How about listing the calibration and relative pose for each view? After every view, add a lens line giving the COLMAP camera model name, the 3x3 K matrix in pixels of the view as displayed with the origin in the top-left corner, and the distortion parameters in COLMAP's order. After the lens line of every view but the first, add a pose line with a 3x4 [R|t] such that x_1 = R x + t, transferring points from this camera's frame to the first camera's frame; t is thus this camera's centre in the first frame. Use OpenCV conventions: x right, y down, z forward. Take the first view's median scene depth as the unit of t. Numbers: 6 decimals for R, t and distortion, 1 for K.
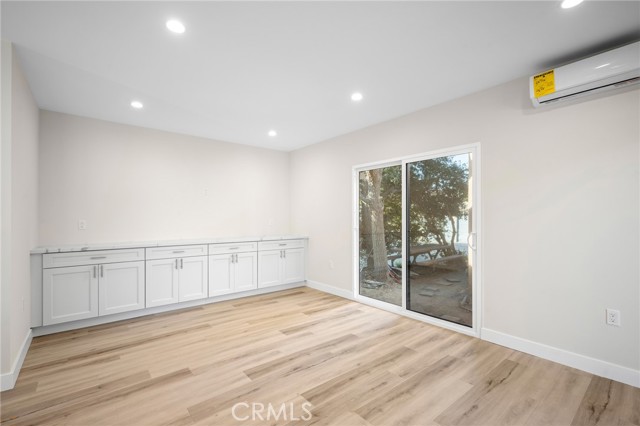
lens RADIAL K [[290.2, 0, 324.3], [0, 290.2, 215.2], [0, 0, 1]] dist [-0.002825, 0.000124]
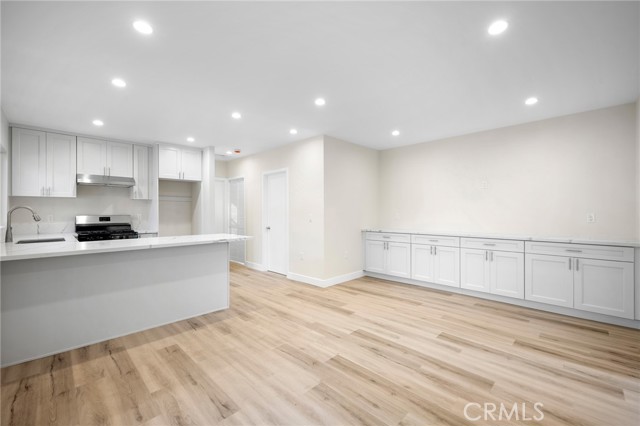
lens RADIAL K [[267.7, 0, 316.3], [0, 267.7, 213.0], [0, 0, 1]] dist [-0.001349, 0.000149]
pose [[0.076051, 0.004962, -0.997092, 0.706224], [0.014008, 0.999884, 0.006045, 0.000151], [0.997006, -0.014427, 0.075972, 0.555209]]
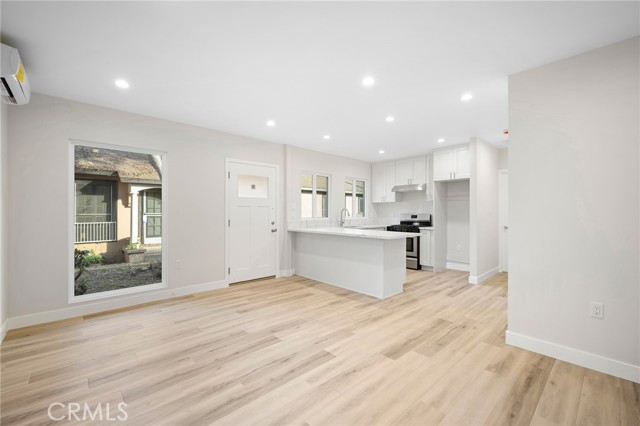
lens RADIAL K [[267.7, 0, 319.8], [0, 267.7, 213.3], [0, 0, 1]] dist [-0.001349, 0.000149]
pose [[-0.998887, 0.000021, -0.047171, -0.133624], [0.000407, 0.999967, -0.008169, 0.017821], [0.047169, -0.008179, -0.998853, 1.524420]]
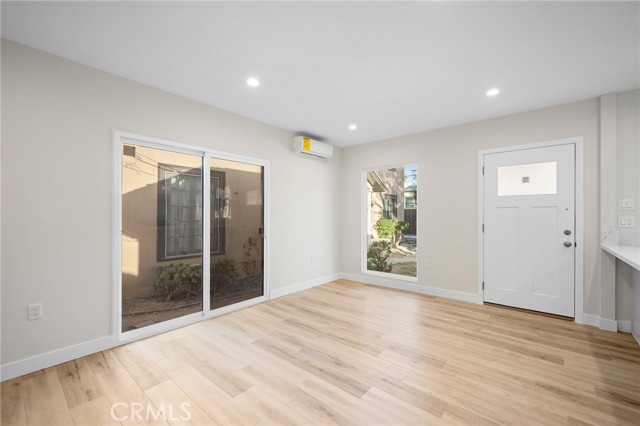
lens RADIAL K [[267.7, 0, 324.5], [0, 267.7, 214.6], [0, 0, 1]] dist [-0.001349, 0.000149]
pose [[-0.179331, 0.000696, 0.983789, -0.787957], [-0.011912, 0.999925, -0.002879, 0.009146], [-0.983717, -0.012235, -0.179309, 0.957967]]
